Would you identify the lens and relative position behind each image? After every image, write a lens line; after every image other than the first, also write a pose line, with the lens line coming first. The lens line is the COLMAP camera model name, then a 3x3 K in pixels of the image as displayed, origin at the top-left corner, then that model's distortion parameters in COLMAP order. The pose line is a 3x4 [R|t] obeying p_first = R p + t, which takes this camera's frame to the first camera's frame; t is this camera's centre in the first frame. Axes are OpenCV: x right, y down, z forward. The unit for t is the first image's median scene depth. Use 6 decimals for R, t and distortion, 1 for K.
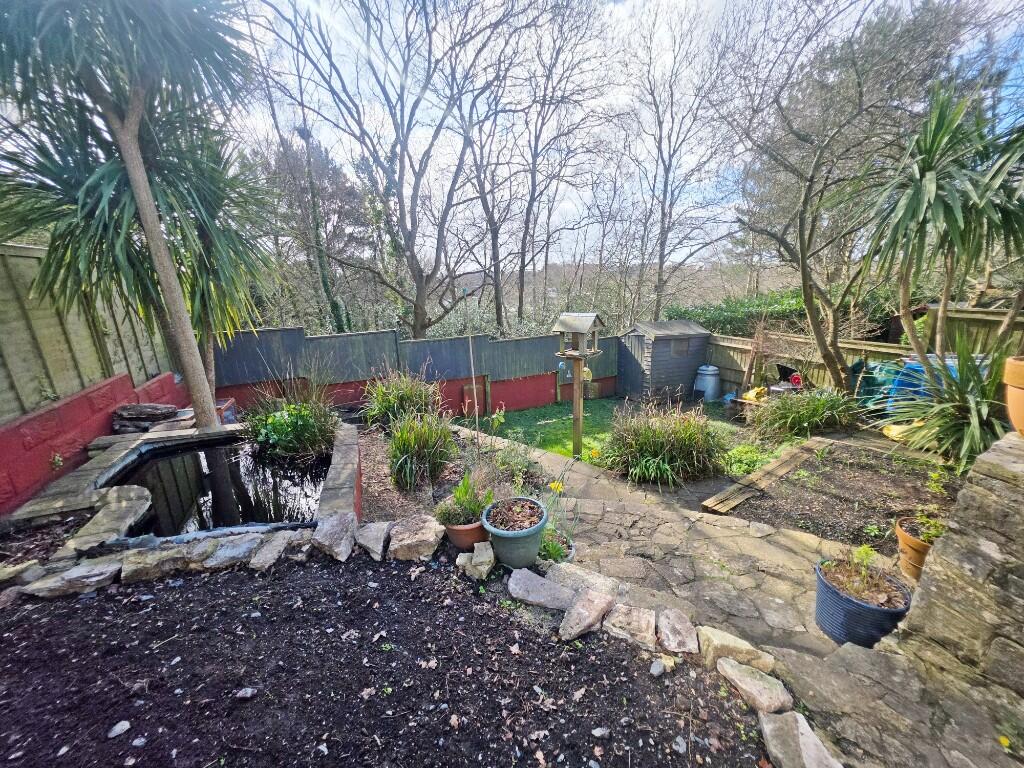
lens RADIAL K [[409.9, 0, 508.1], [0, 409.9, 388.3], [0, 0, 1]] dist [0.001383, 0.000157]
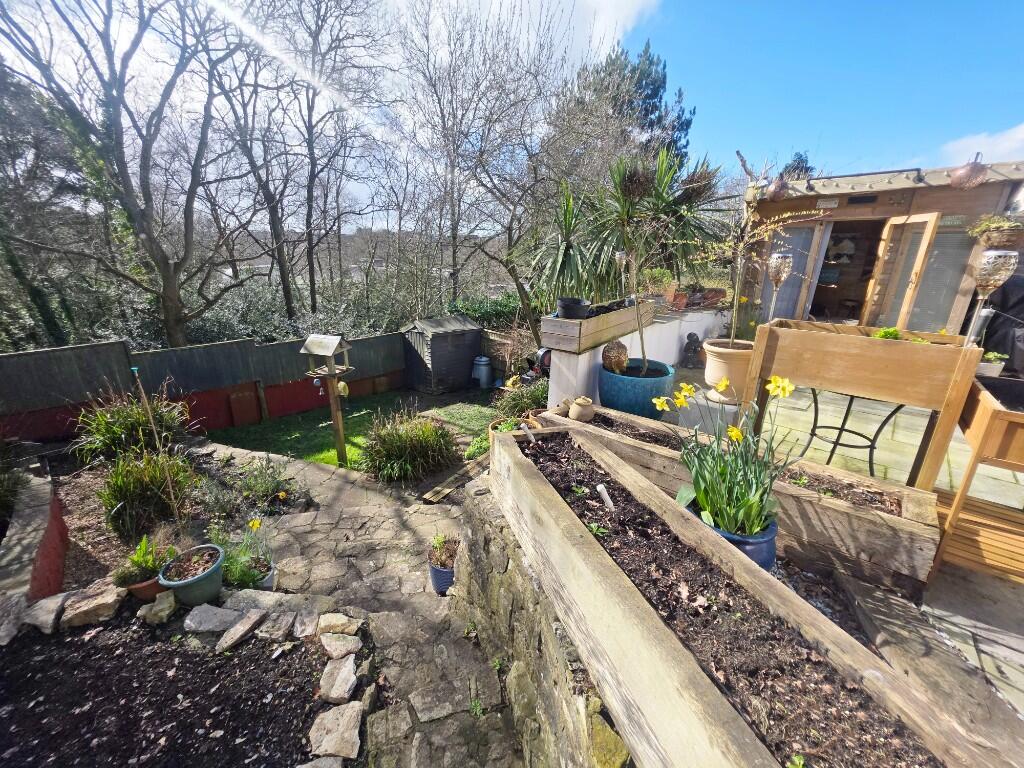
lens RADIAL K [[412.1, 0, 512.0], [0, 412.1, 391.5], [0, 0, 1]] dist [-0.000506, -0.000169]
pose [[0.912911, -0.083017, 0.399627, 0.244270], [0.051733, 0.994735, 0.088464, -0.148311], [-0.404867, -0.060086, 0.912399, -0.270440]]
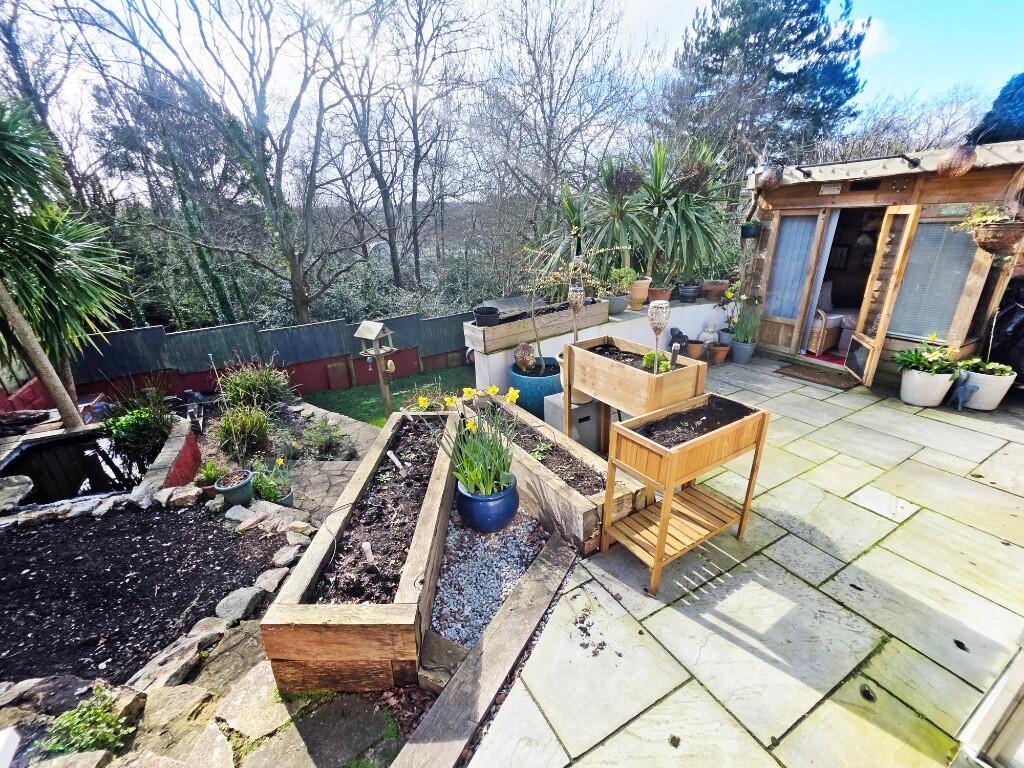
lens RADIAL K [[438.0, 0, 511.5], [0, 438.0, 389.0], [0, 0, 1]] dist [-0.000134, -0.000365]
pose [[0.993063, -0.047915, 0.107374, 0.630501], [0.033363, 0.990496, 0.133437, -0.199290], [-0.112747, -0.128929, 0.985224, -0.650032]]
